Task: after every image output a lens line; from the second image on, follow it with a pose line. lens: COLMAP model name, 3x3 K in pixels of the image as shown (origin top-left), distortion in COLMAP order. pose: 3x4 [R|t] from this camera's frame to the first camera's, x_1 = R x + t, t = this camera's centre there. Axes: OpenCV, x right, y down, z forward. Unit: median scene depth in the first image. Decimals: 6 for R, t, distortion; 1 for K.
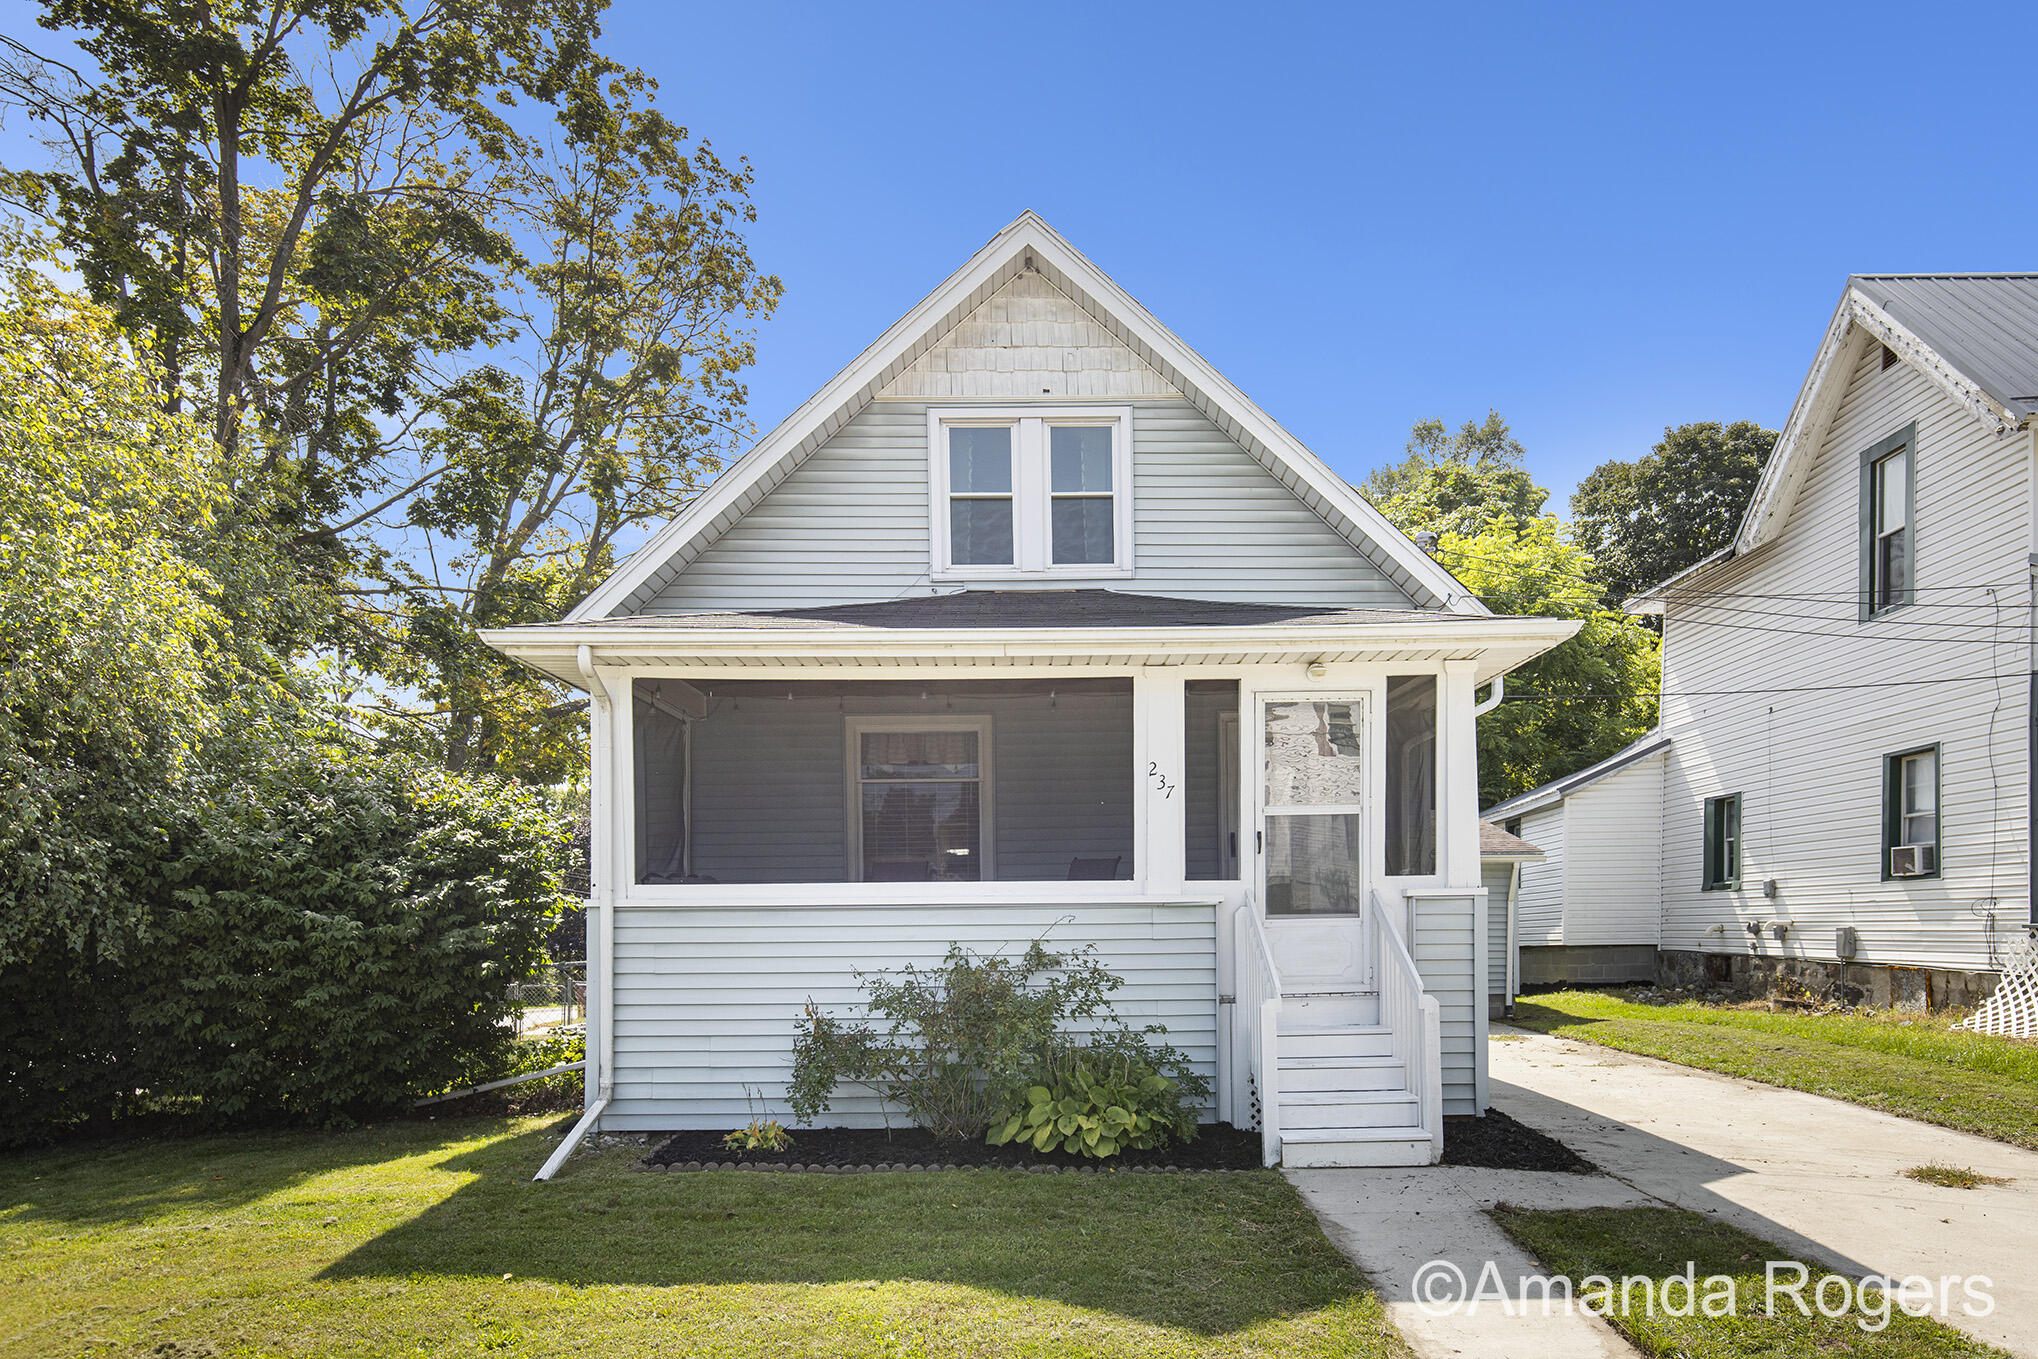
lens RADIAL K [[1334.4, 0, 1028.0], [0, 1334.4, 949.0], [0, 0, 1]] dist [0.025546, 0.002520]
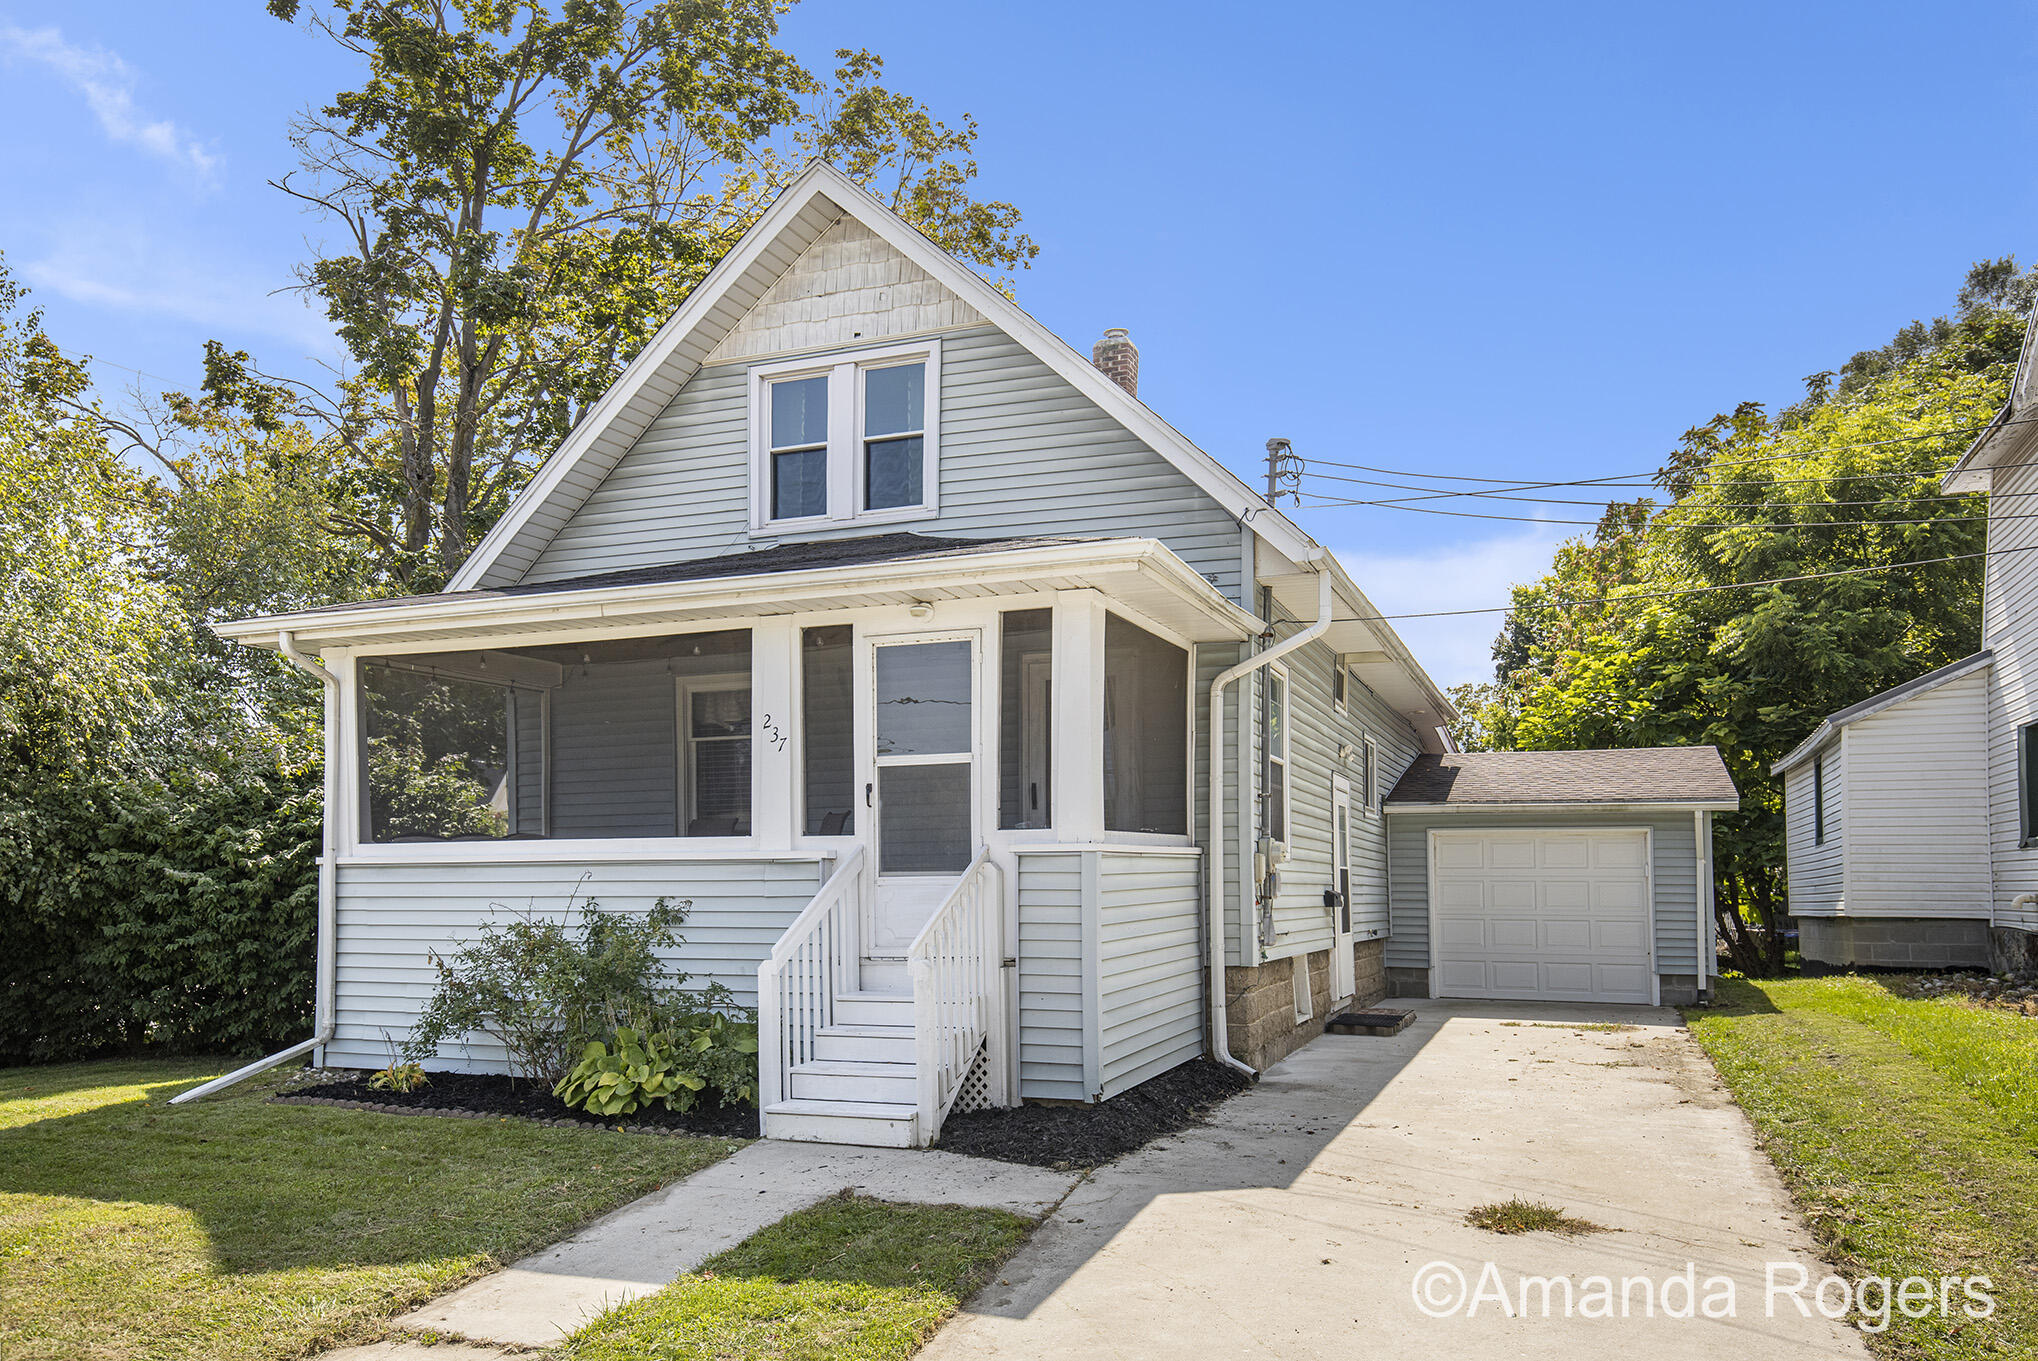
lens RADIAL K [[1439.1, 0, 1018.1], [0, 1439.1, 889.2], [0, 0, 1]] dist [0.007683, 0.001558]
pose [[0.934268, 0.006938, -0.356503, 0.498113], [-0.013017, 0.999808, -0.014654, -0.000416], [0.356333, 0.018331, 0.934179, 0.072673]]
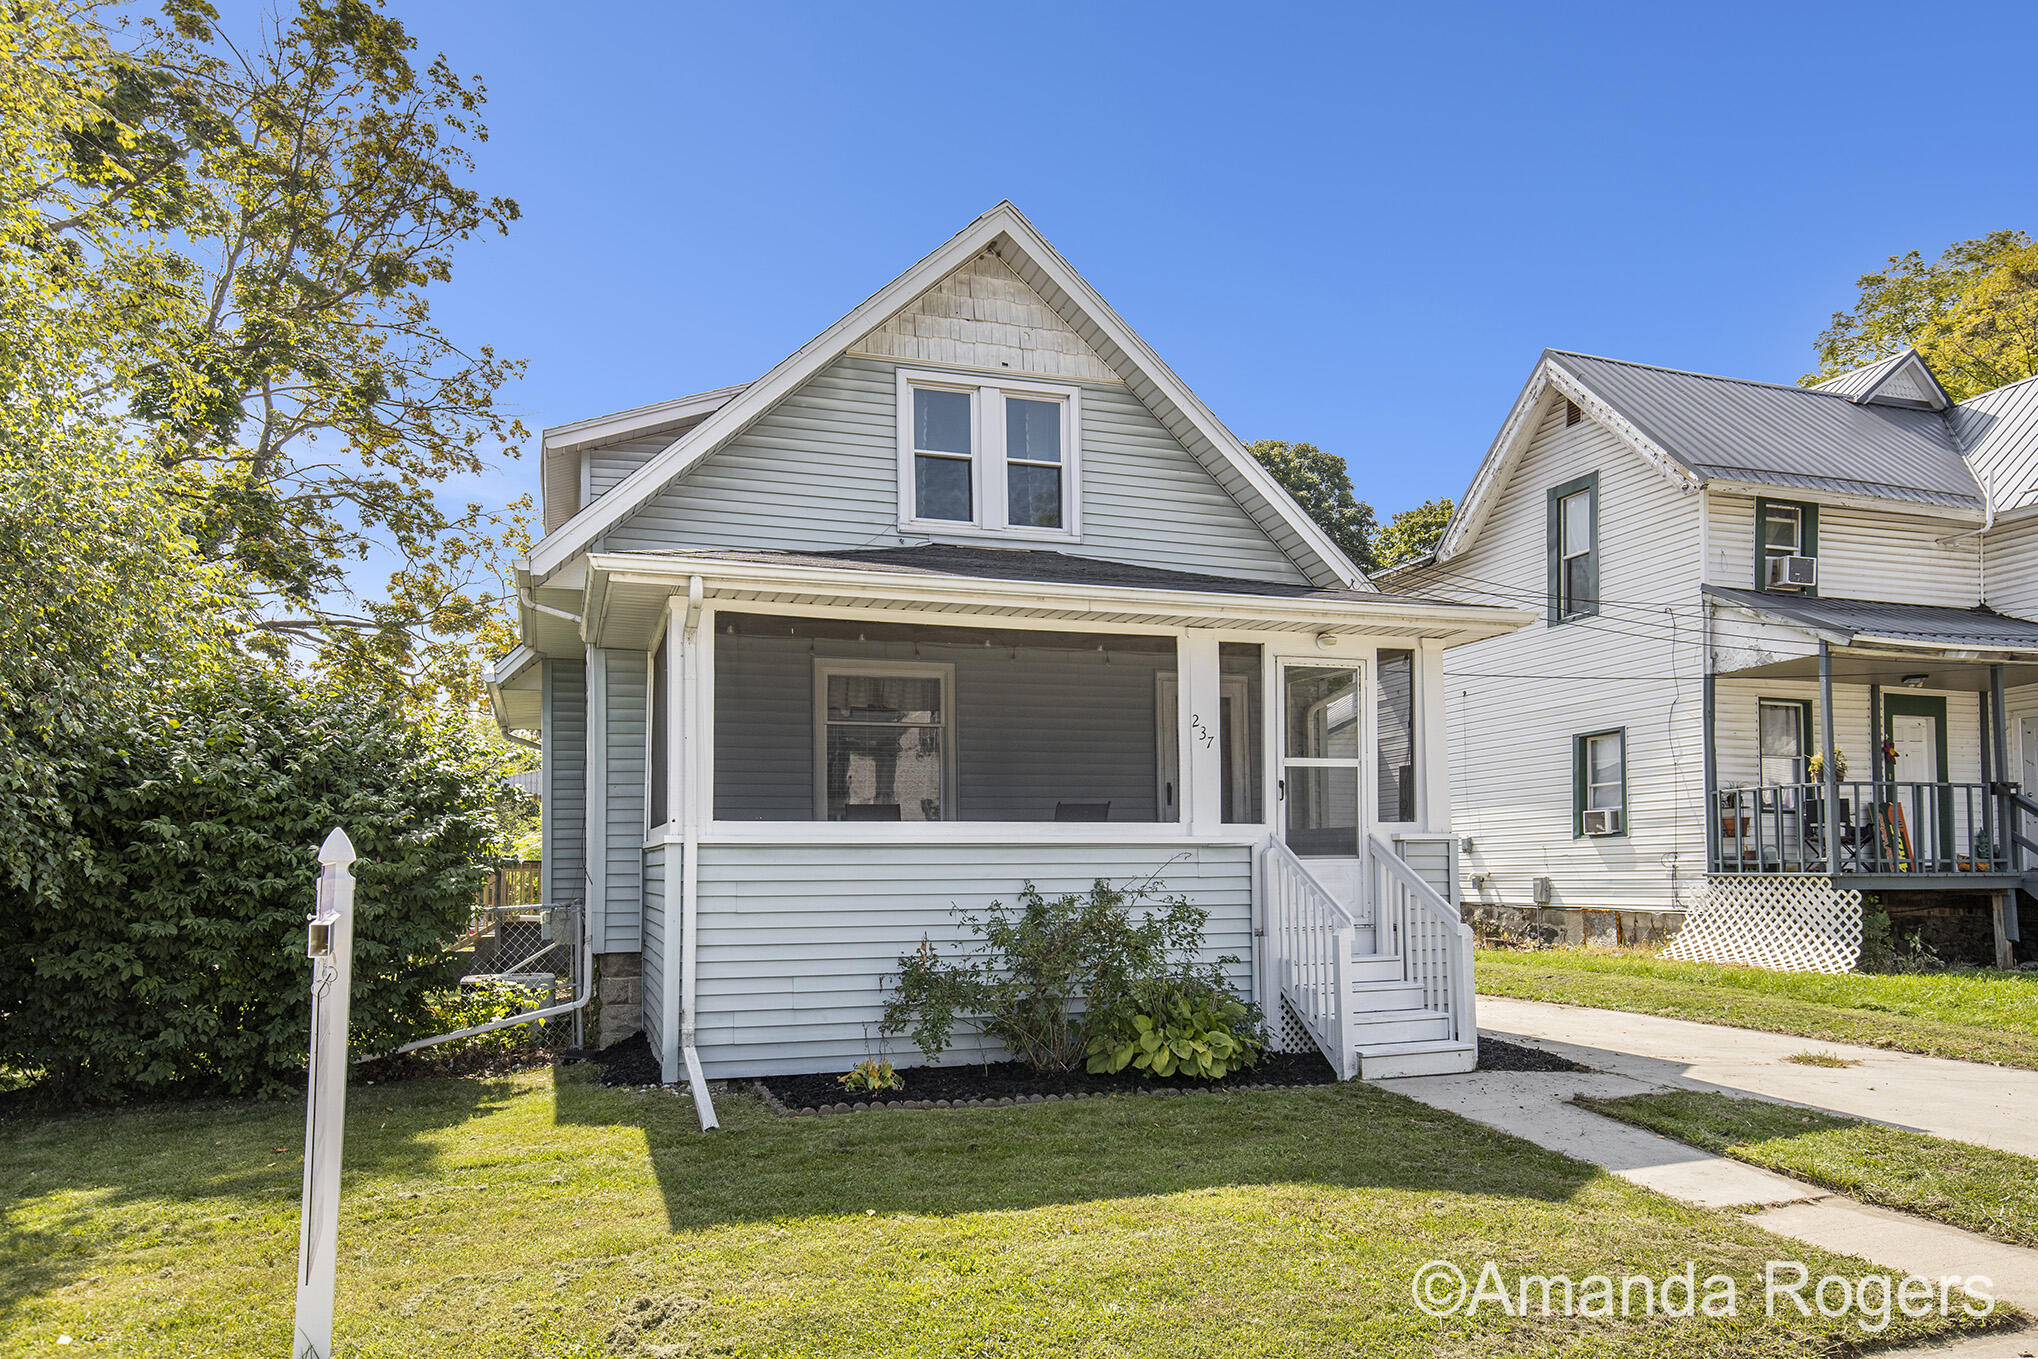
lens RADIAL K [[1356.5, 0, 1015.1], [0, 1356.5, 823.8], [0, 0, 1]] dist [-0.010360, -0.002646]
pose [[0.952090, 0.014316, 0.305482, -0.300327], [0.004919, 0.998058, -0.062102, 0.012815], [-0.305777, 0.060630, 0.950171, 0.001270]]
